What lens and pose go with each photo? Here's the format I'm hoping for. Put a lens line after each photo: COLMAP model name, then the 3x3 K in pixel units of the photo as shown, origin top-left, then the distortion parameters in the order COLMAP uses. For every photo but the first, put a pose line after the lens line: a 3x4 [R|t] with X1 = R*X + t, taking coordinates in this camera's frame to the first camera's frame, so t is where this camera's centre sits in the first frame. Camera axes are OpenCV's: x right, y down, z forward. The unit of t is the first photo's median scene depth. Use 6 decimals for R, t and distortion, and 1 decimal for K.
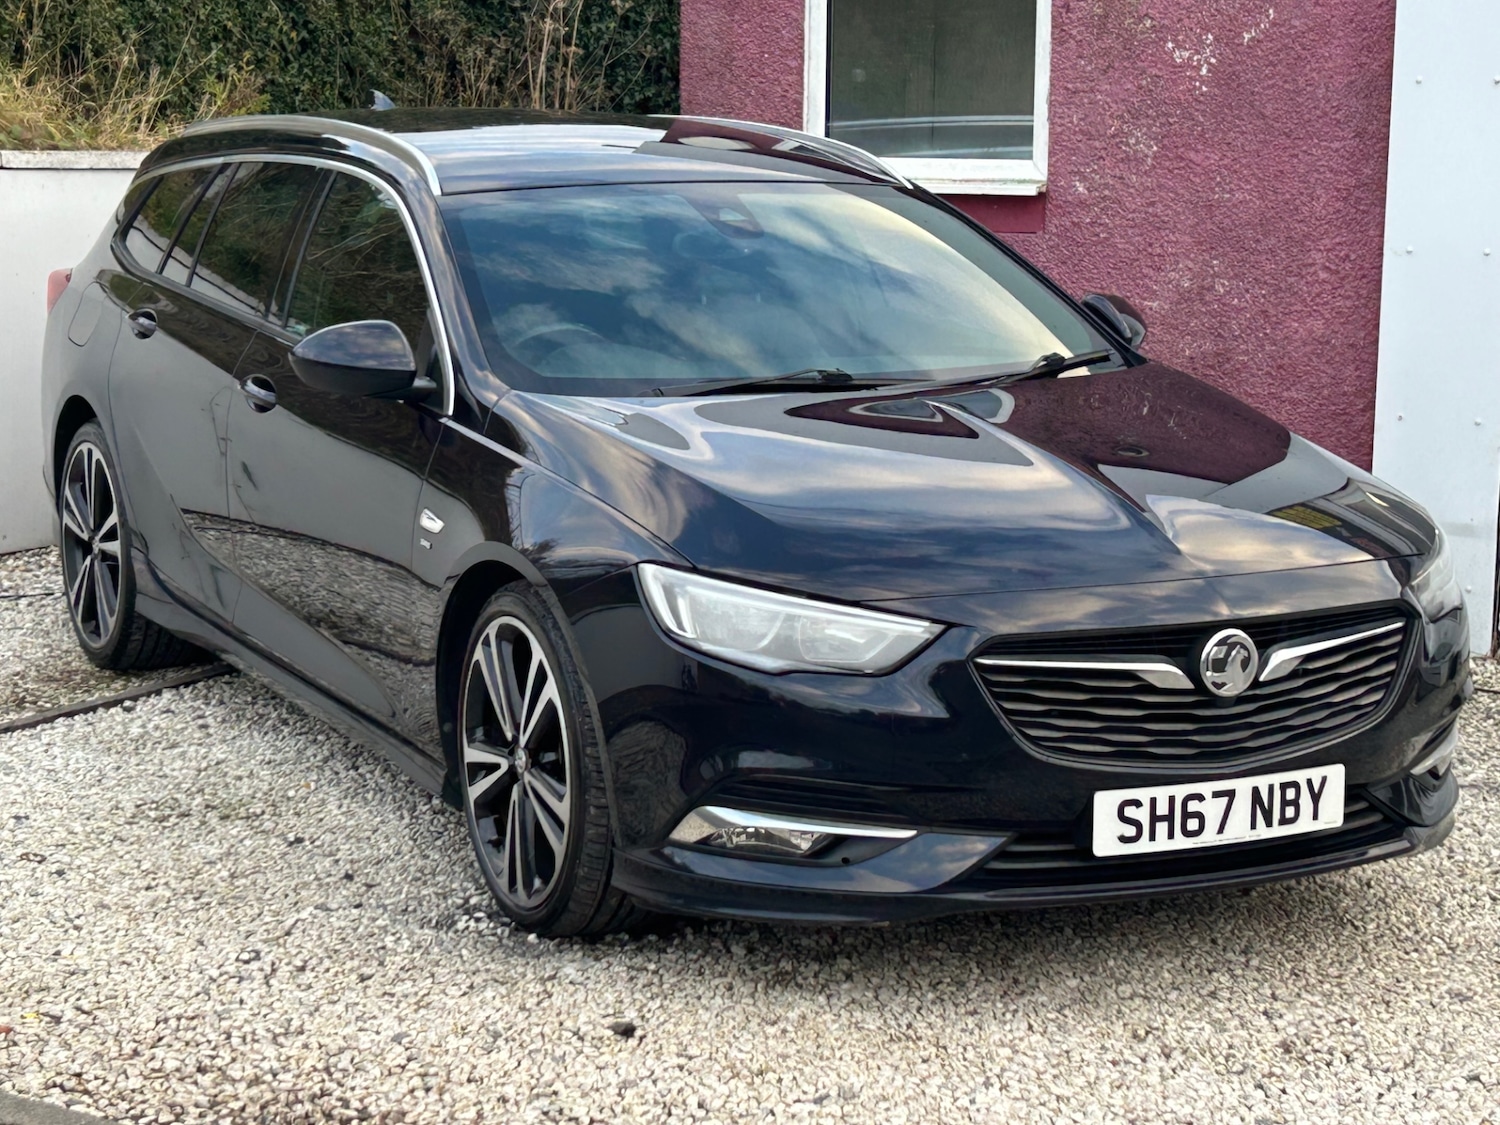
lens RADIAL K [[3037.1, 0, 750.0], [0, 3037.1, 562.5], [0, 0, 1]] dist [0.100541, -0.068914]
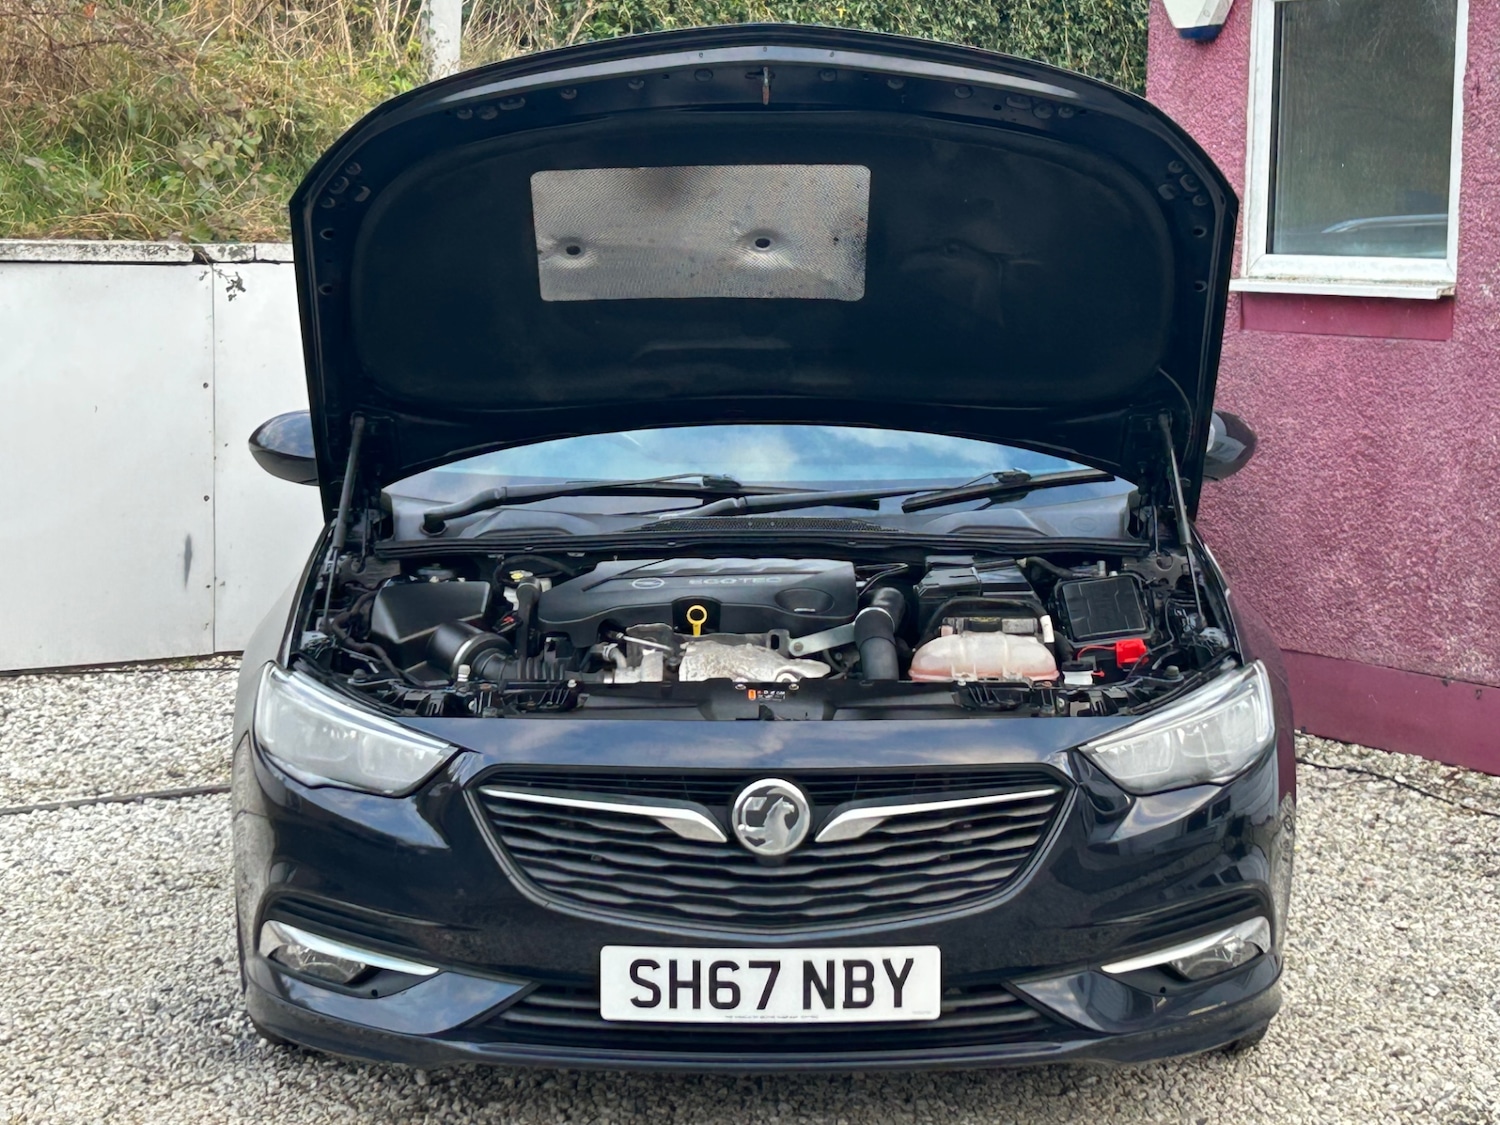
lens RADIAL K [[3037.1, 0, 750.0], [0, 3037.1, 562.5], [0, 0, 1]] dist [0.100541, -0.068914]
pose [[0.898952, 0.050967, -0.435071, 0.532660], [-0.065872, 0.997643, -0.019235, -0.023456], [0.433065, 0.045951, 0.900191, 0.198247]]
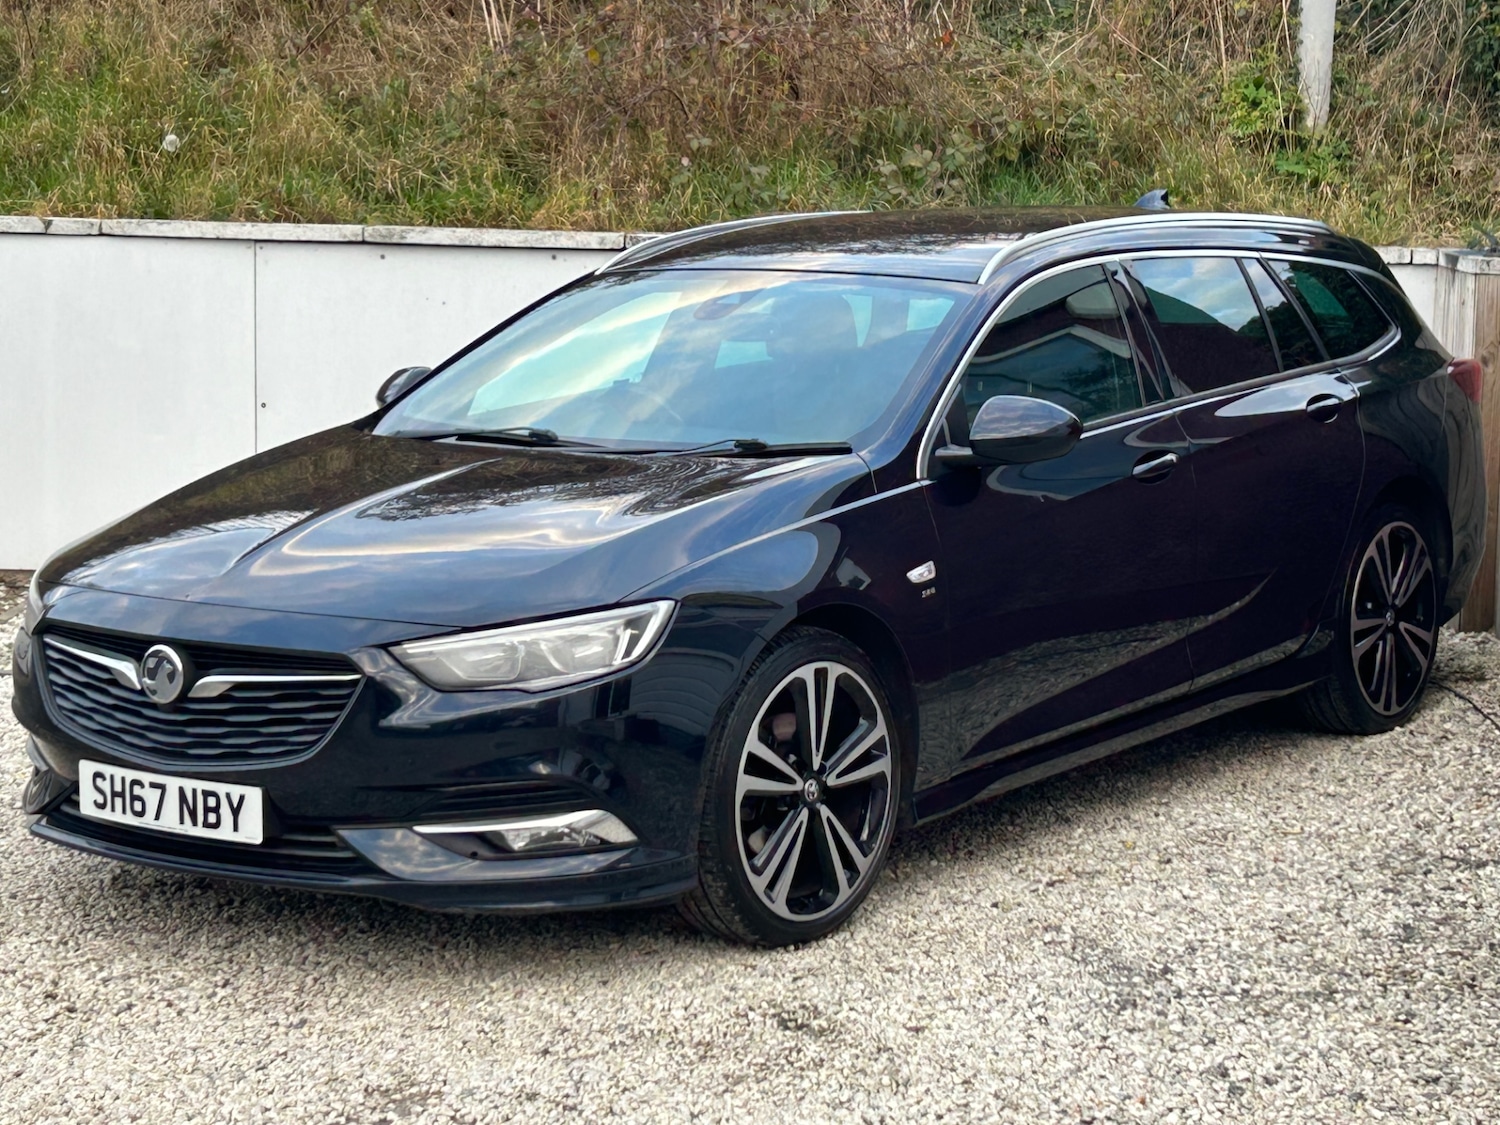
lens RADIAL K [[3042.5, 0, 768.4], [0, 3042.5, 513.0], [0, 0, 1]] dist [0.179406, -0.389115]
pose [[0.464287, 0.100273, -0.879990, 1.286699], [-0.129660, 0.990561, 0.044463, -0.109725], [0.876143, 0.093456, 0.472906, 0.644780]]
